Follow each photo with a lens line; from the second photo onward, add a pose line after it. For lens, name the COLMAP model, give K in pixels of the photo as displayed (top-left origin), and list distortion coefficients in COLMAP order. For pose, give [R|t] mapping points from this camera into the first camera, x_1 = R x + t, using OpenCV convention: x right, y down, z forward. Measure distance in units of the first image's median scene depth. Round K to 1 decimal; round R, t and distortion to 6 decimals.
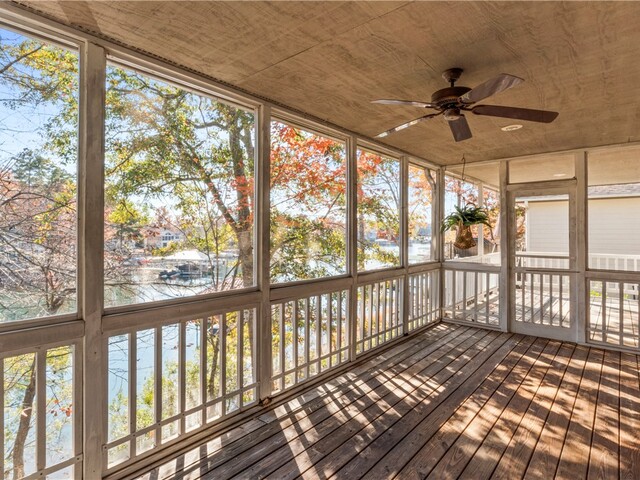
lens RADIAL K [[346.5, 0, 318.8], [0, 346.5, 235.2], [0, 0, 1]] dist [-0.008324, -0.000872]
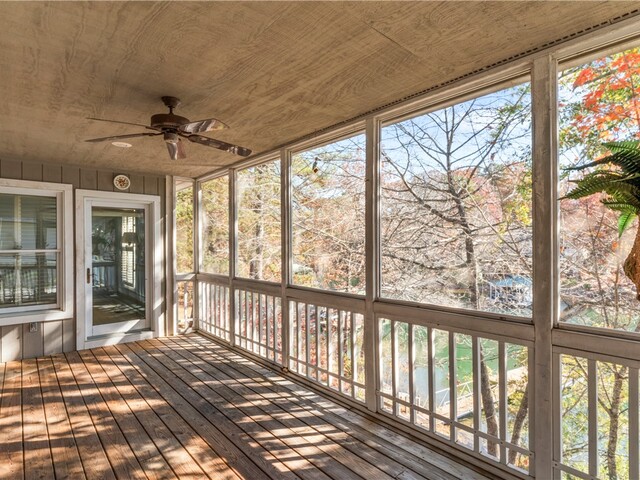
lens RADIAL K [[346.5, 0, 320.9], [0, 346.5, 241.5], [0, 0, 1]] dist [-0.008324, -0.000872]
pose [[-0.129979, -0.005775, -0.991500, 1.069752], [-0.000218, 0.999983, -0.005796, -0.009917], [0.991517, -0.000537, -0.129978, 1.204065]]
